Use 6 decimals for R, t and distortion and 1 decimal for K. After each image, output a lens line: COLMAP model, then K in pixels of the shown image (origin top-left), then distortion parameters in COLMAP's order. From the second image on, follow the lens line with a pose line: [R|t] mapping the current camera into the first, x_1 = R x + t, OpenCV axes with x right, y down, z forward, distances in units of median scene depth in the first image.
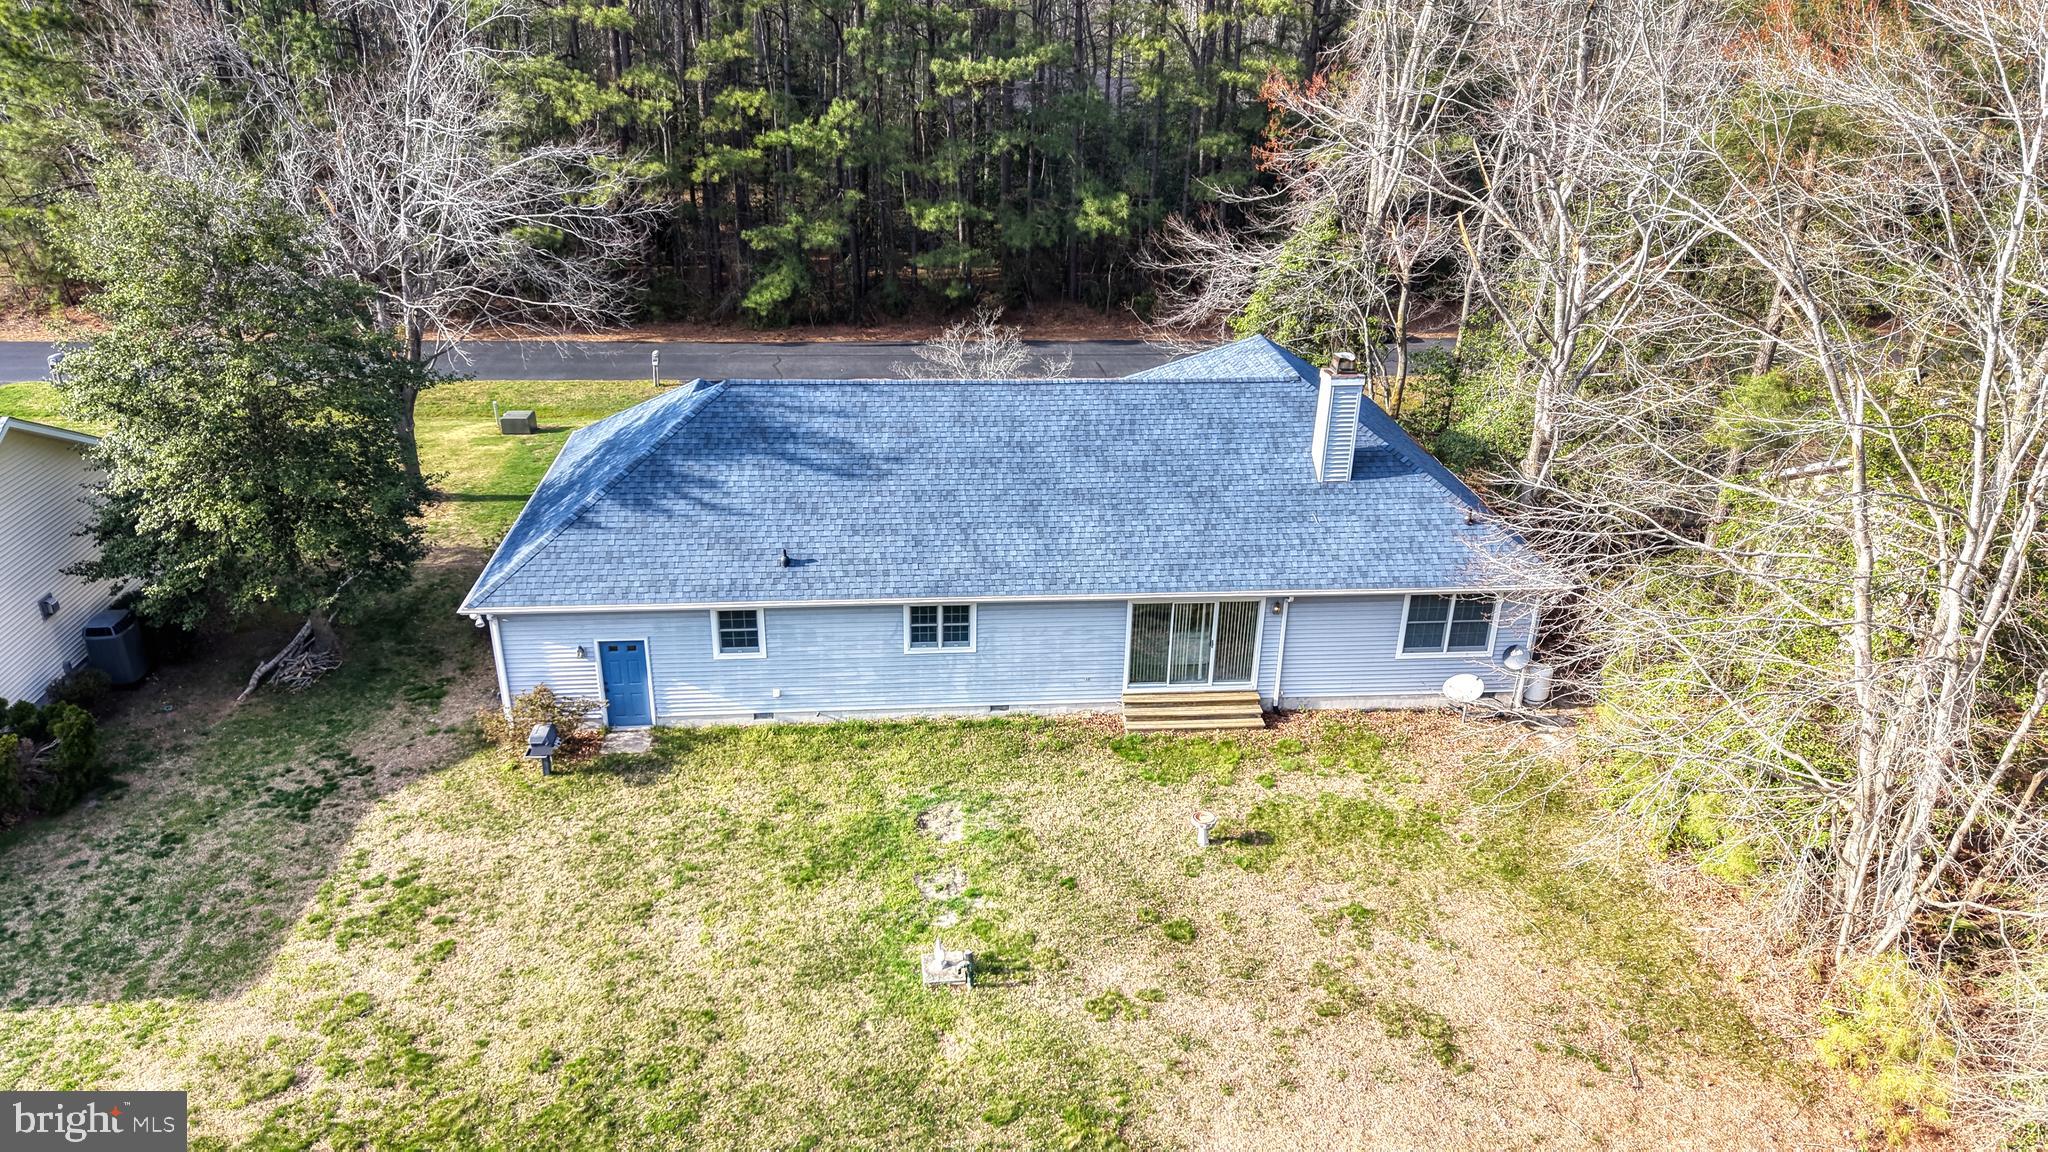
lens RADIAL K [[1366.6, 0, 1013.0], [0, 1366.6, 572.2], [0, 0, 1]] dist [0.093993, -0.123284]
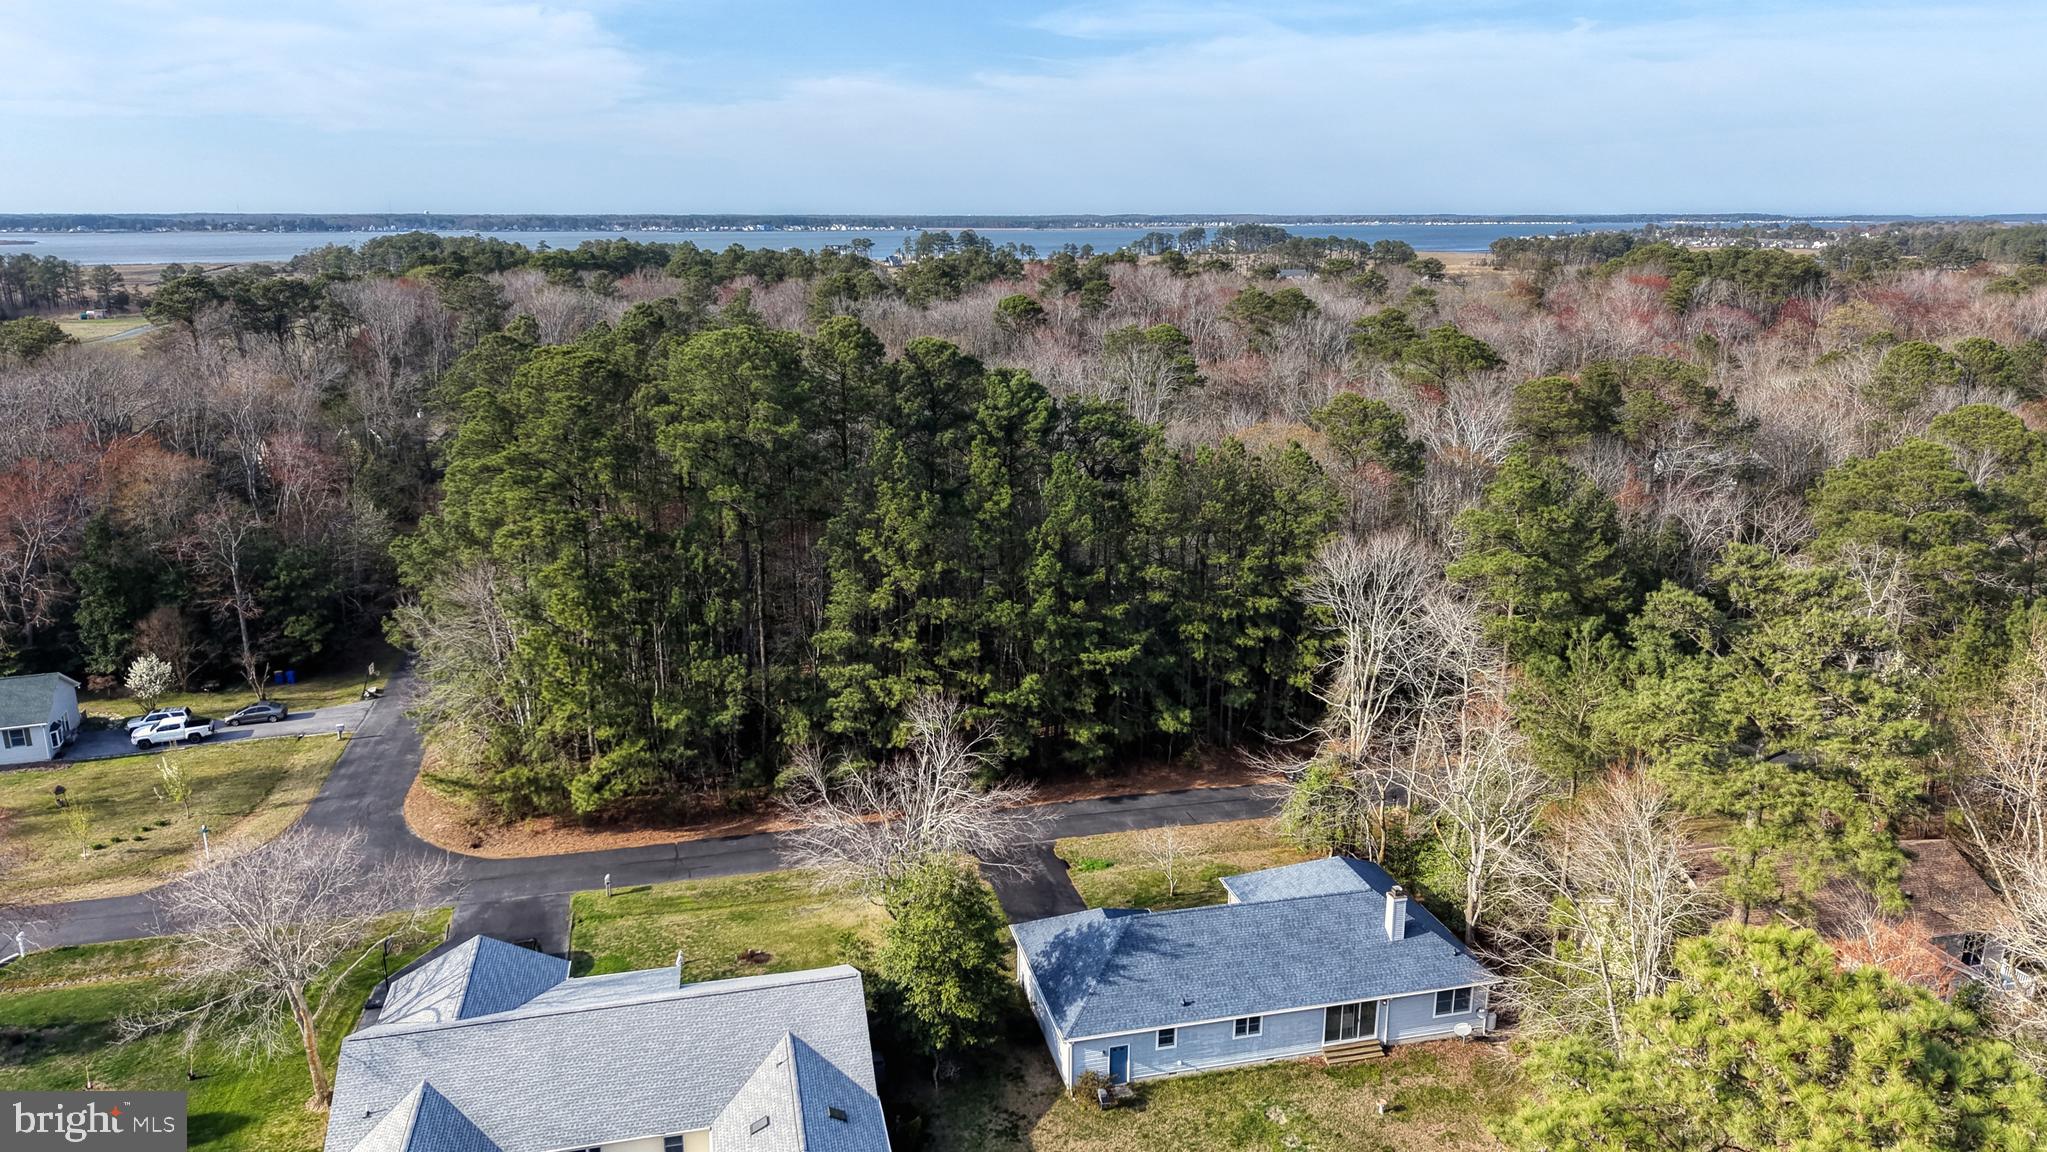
lens RADIAL K [[1348.0, 0, 1023.5], [0, 1348.0, 576.0], [0, 0, 1]] dist [0.112368, -0.308735]
pose [[0.988954, -0.051975, 0.138814, -0.700916], [0.075193, 0.982975, -0.167652, -0.345936], [-0.127737, 0.176238, 0.976024, -1.309916]]
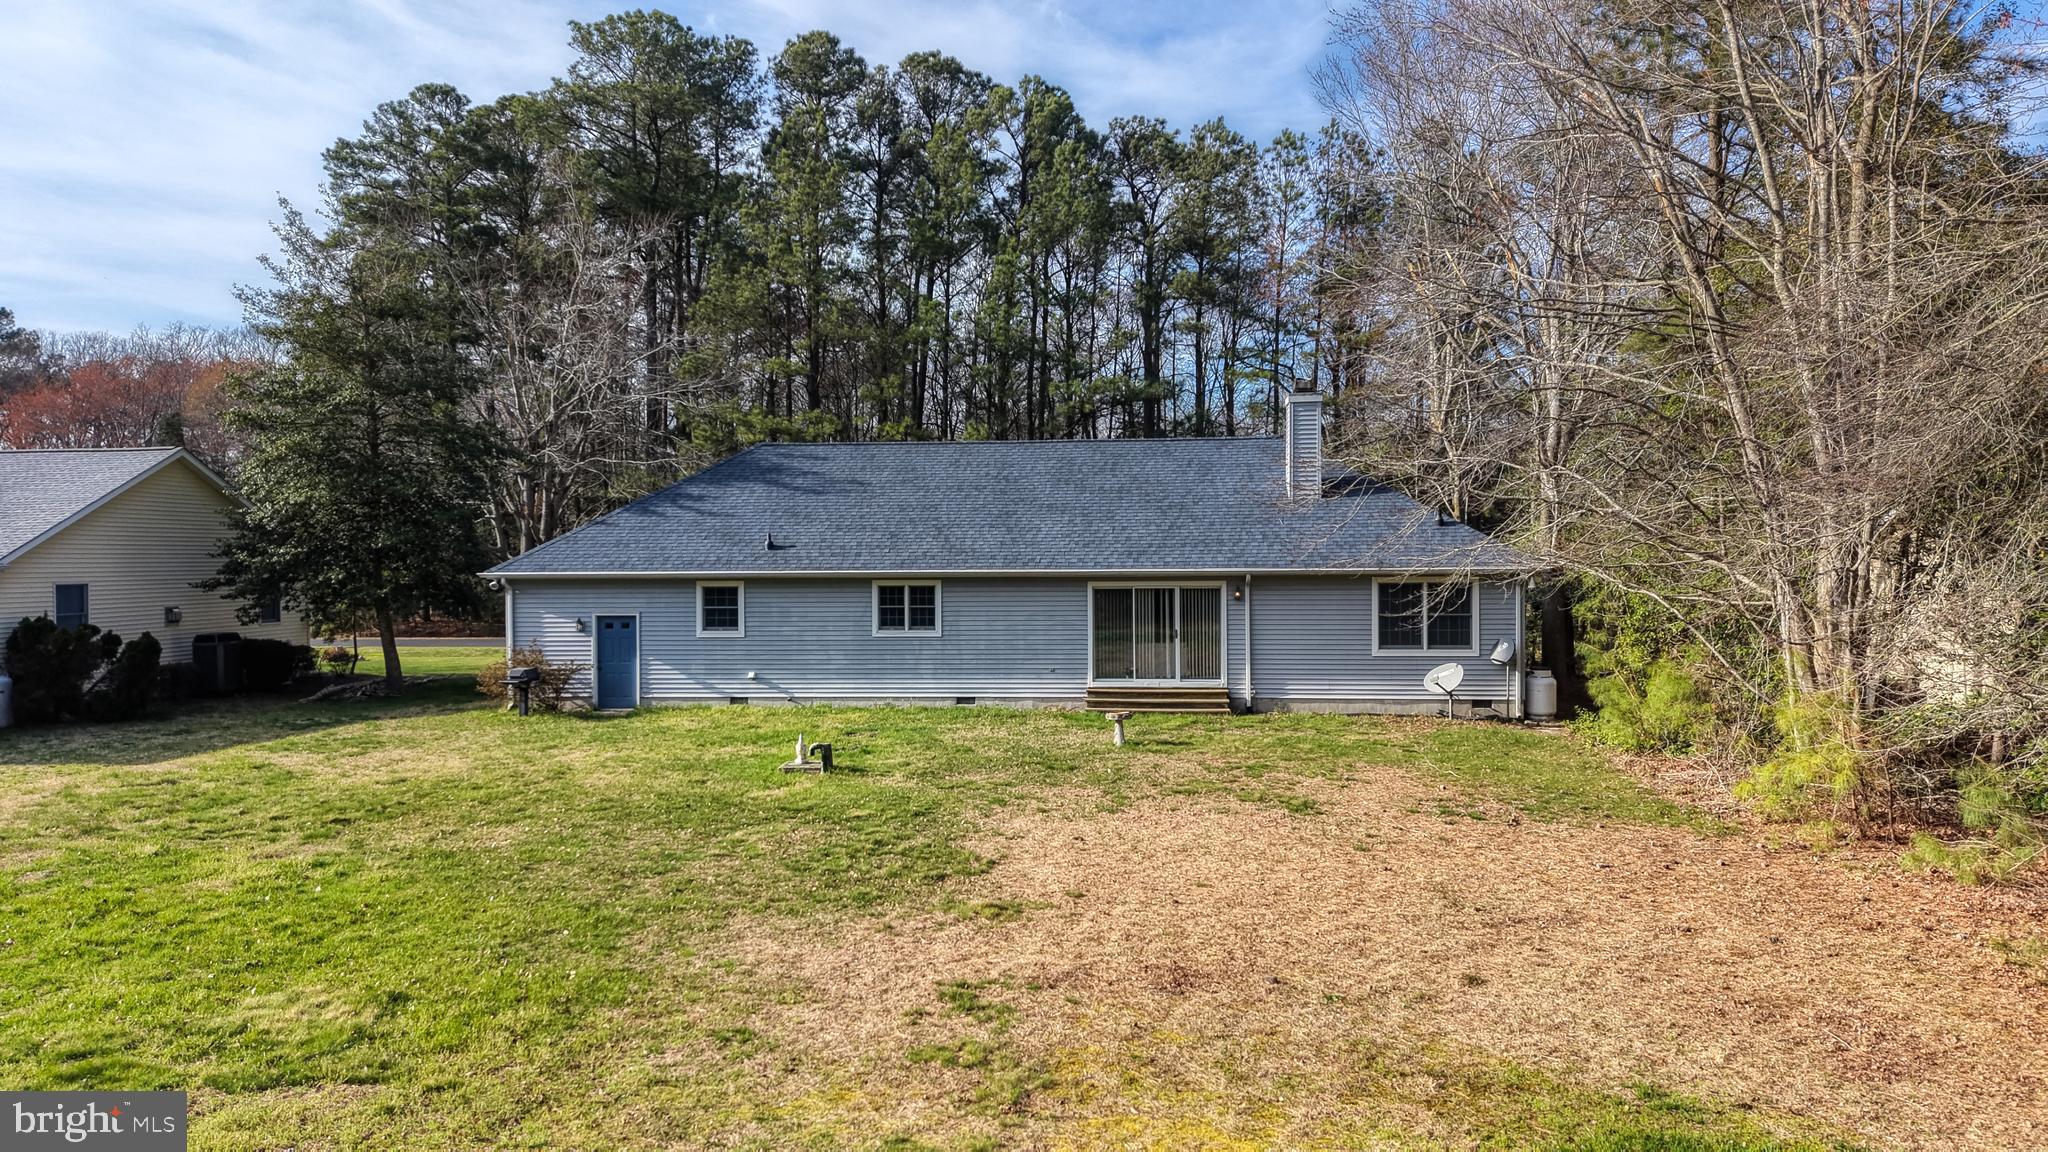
lens RADIAL K [[1365.5, 0, 1014.6], [0, 1365.5, 572.1], [0, 0, 1]] dist [0.083984, -0.156871]
pose [[0.982468, -0.021721, -0.185160, 0.218954], [-0.055095, 0.914999, -0.399676, 0.422770], [0.178102, 0.402870, 0.897761, 0.069424]]
